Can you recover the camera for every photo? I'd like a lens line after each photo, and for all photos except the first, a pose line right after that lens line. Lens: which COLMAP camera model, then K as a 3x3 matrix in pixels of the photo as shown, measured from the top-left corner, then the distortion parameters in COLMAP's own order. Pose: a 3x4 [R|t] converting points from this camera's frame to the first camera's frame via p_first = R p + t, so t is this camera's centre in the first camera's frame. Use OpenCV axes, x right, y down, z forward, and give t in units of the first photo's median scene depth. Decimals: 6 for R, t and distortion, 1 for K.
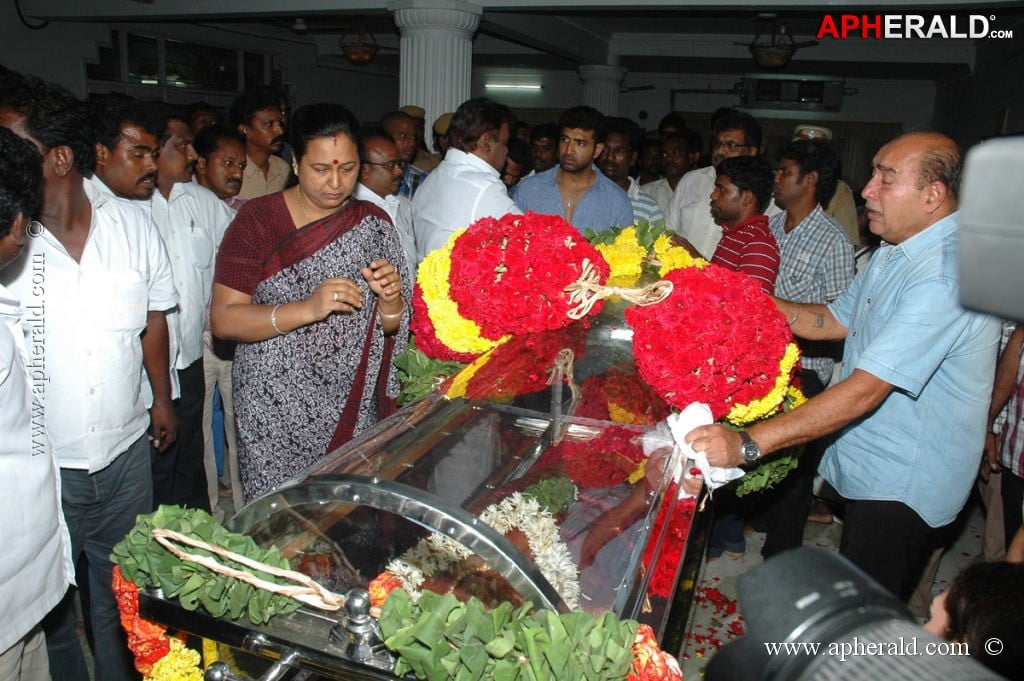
lens RADIAL K [[778.3, 0, 512.0], [0, 778.3, 340.5], [0, 0, 1]] dist [-0.167205, 0.154301]
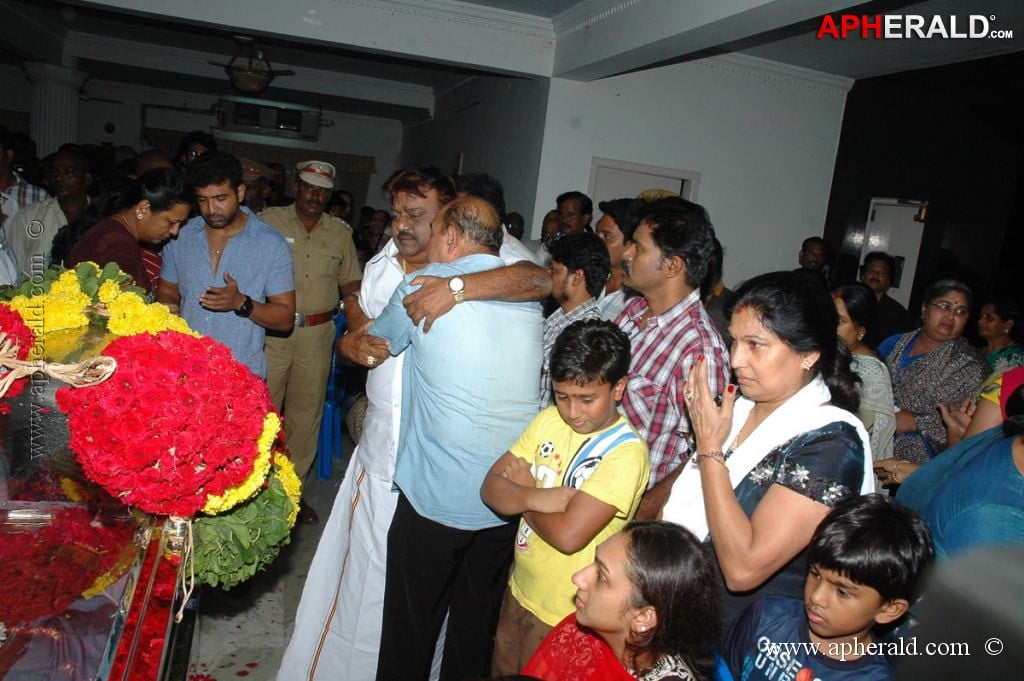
lens RADIAL K [[776.8, 0, 518.0], [0, 776.8, 343.0], [0, 0, 1]] dist [-0.145738, 0.107647]
pose [[0.792843, -0.043823, 0.607848, 0.066734], [0.059683, 0.998200, -0.005881, -0.060239], [-0.606496, 0.040940, 0.794032, 0.136547]]
